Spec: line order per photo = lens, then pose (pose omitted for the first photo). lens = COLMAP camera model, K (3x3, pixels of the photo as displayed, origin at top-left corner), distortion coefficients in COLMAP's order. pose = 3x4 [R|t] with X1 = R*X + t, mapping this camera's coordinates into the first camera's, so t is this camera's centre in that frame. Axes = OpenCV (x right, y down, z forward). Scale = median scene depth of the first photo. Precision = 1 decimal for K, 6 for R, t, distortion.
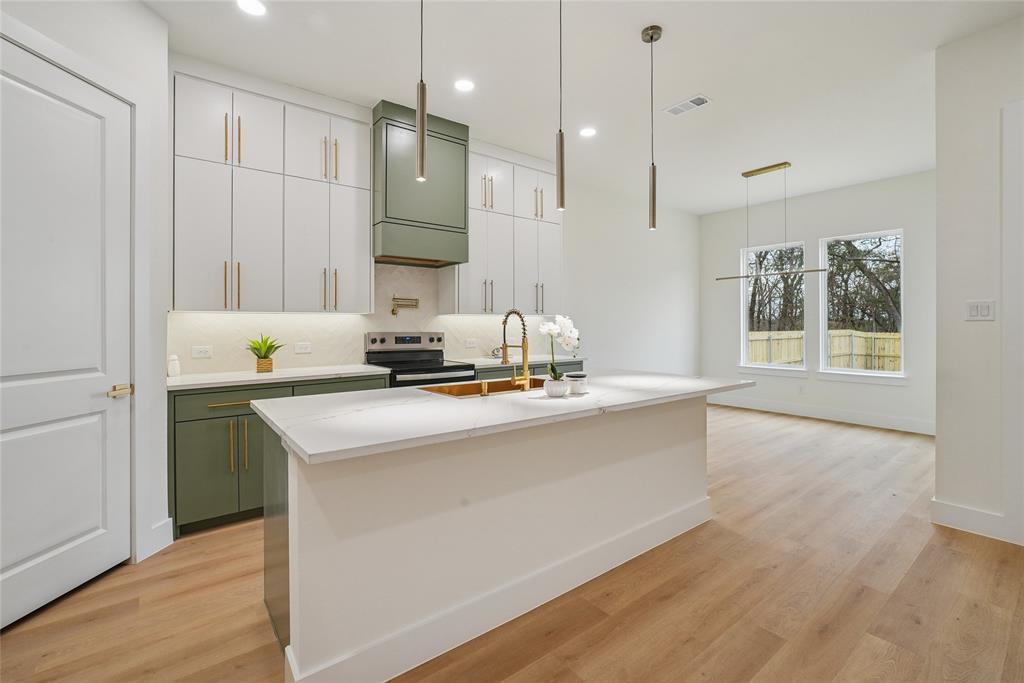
lens RADIAL K [[445.1, 0, 513.8], [0, 445.1, 325.8], [0, 0, 1]] dist [-0.014361, 0.001612]
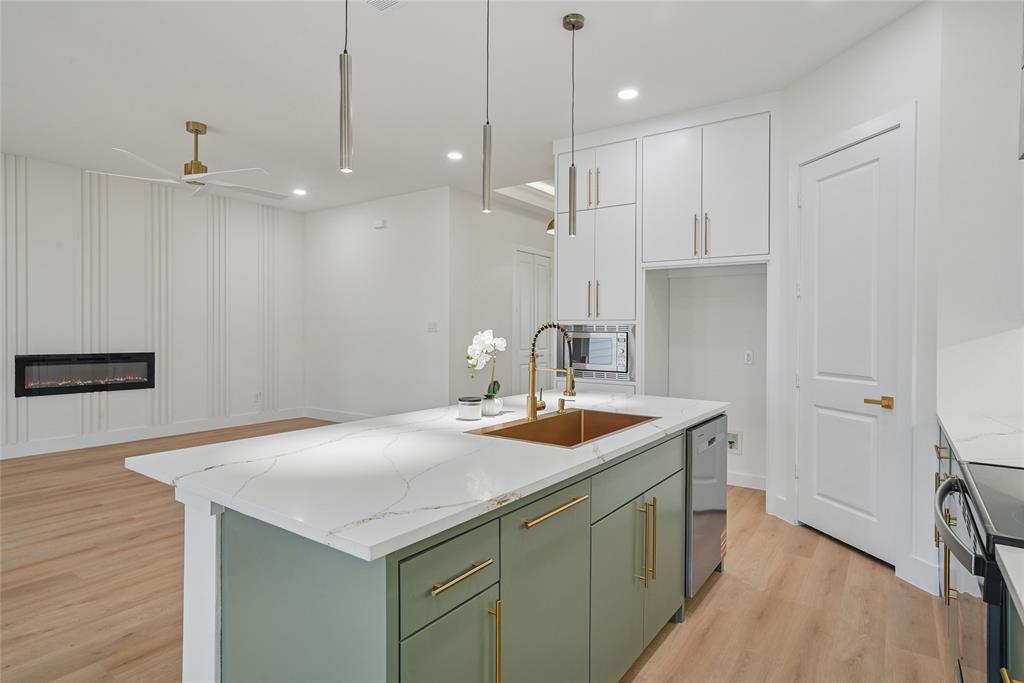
lens RADIAL K [[529.8, 0, 512.4], [0, 529.8, 330.9], [0, 0, 1]] dist [-0.000436, 0.002358]
pose [[-0.962012, -0.002310, -0.272997, 0.230463], [-0.003707, 0.999983, 0.004603, -0.023031], [0.272981, 0.005440, -0.962004, 1.498579]]
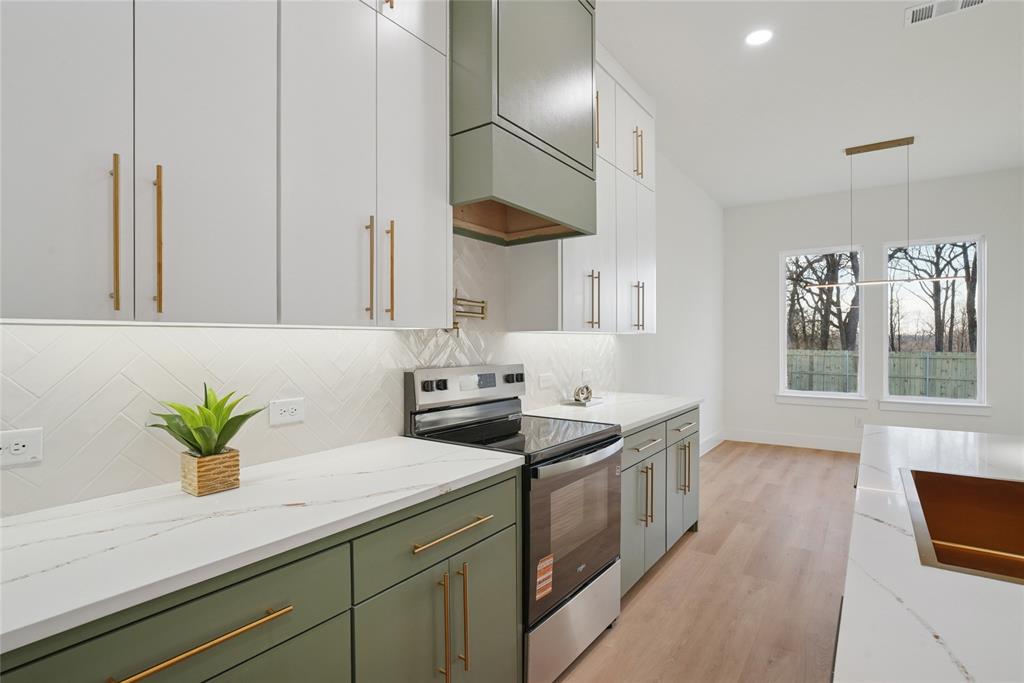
lens RADIAL K [[502.5, 0, 519.4], [0, 502.5, 347.1], [0, 0, 1]] dist [-0.018413, 0.000542]
pose [[0.954903, -0.004098, 0.296891, -0.482464], [0.001110, 0.999947, 0.010231, -0.017010], [-0.296917, -0.009440, 0.954857, 0.584143]]
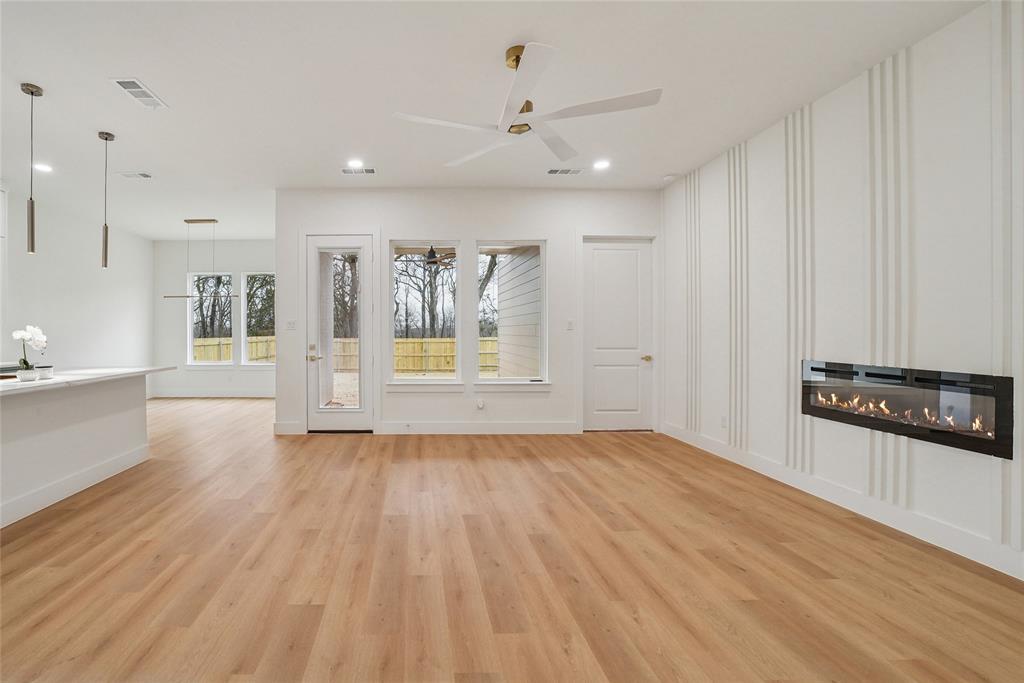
lens RADIAL K [[439.5, 0, 425.6], [0, 439.5, 333.0], [0, 0, 1]] dist [-0.026664, 0.004459]
pose [[0.597765, -0.000938, 0.801671, -0.184244], [0.001264, 0.999999, 0.000228, 0.000673], [-0.801671, 0.000877, 0.597765, -0.640824]]
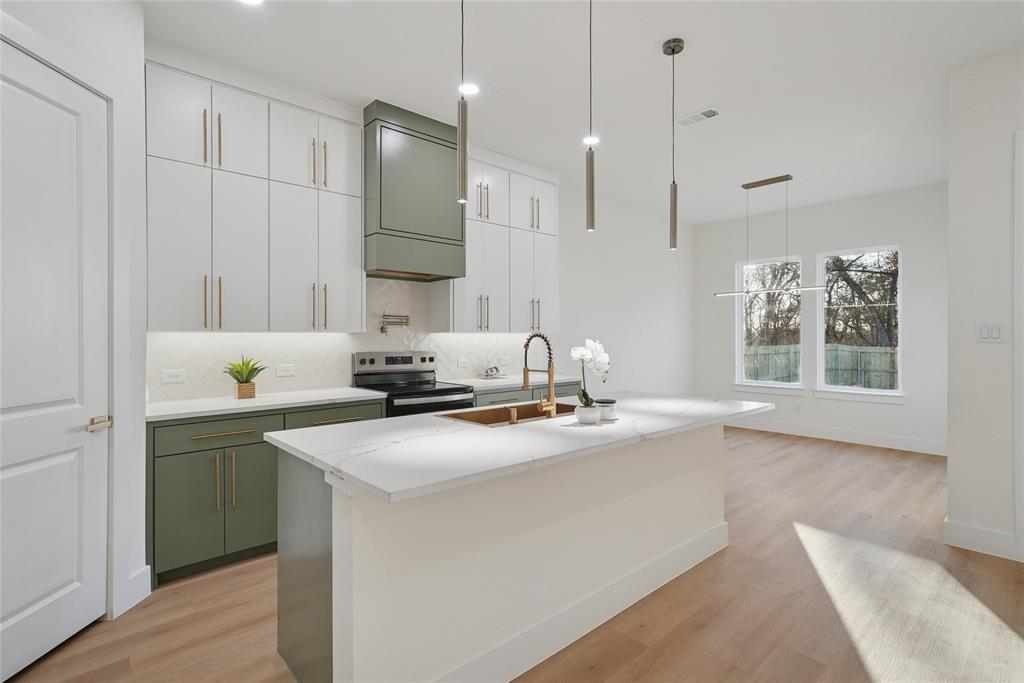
lens RADIAL K [[488.4, 0, 514.7], [0, 488.4, 337.5], [0, 0, 1]] dist [0.005653, 0.001900]
pose [[0.996850, 0.000576, 0.079310, -0.104821], [-0.000536, 1.000000, -0.000531, -0.019821], [-0.079310, 0.000487, 0.996850, -0.038024]]
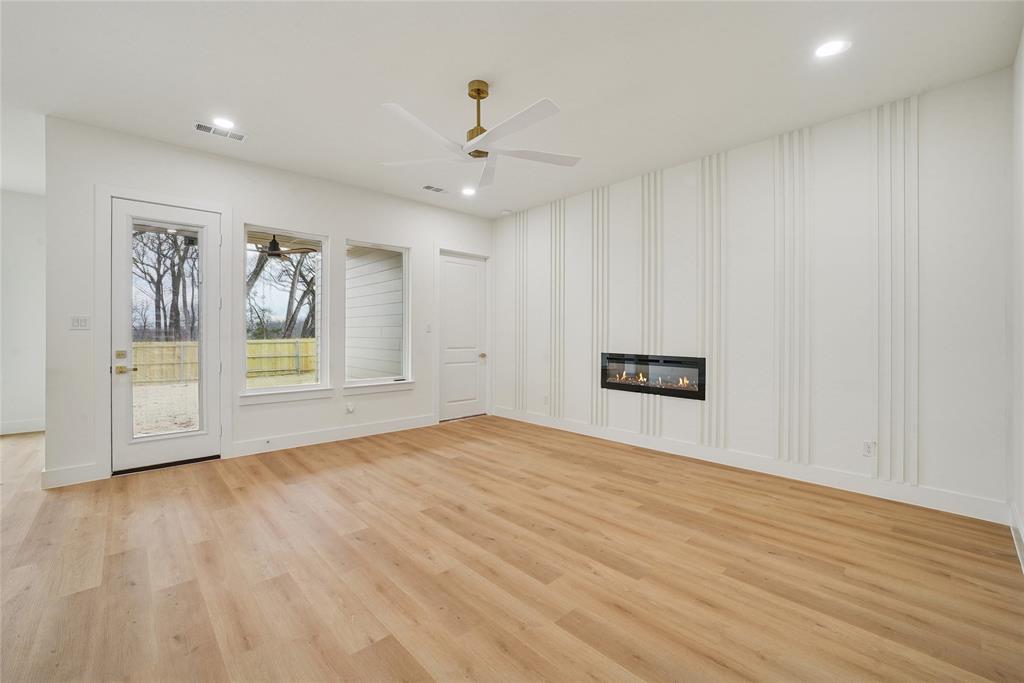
lens RADIAL K [[420.8, 0, 513.0], [0, 420.8, 333.8], [0, 0, 1]] dist [-0.021899, 0.003428]
pose [[-0.091844, 0.003043, 0.995769, -0.334124], [-0.000195, 0.999995, -0.003073, 0.003103], [-0.995773, -0.000476, -0.091843, -0.229279]]
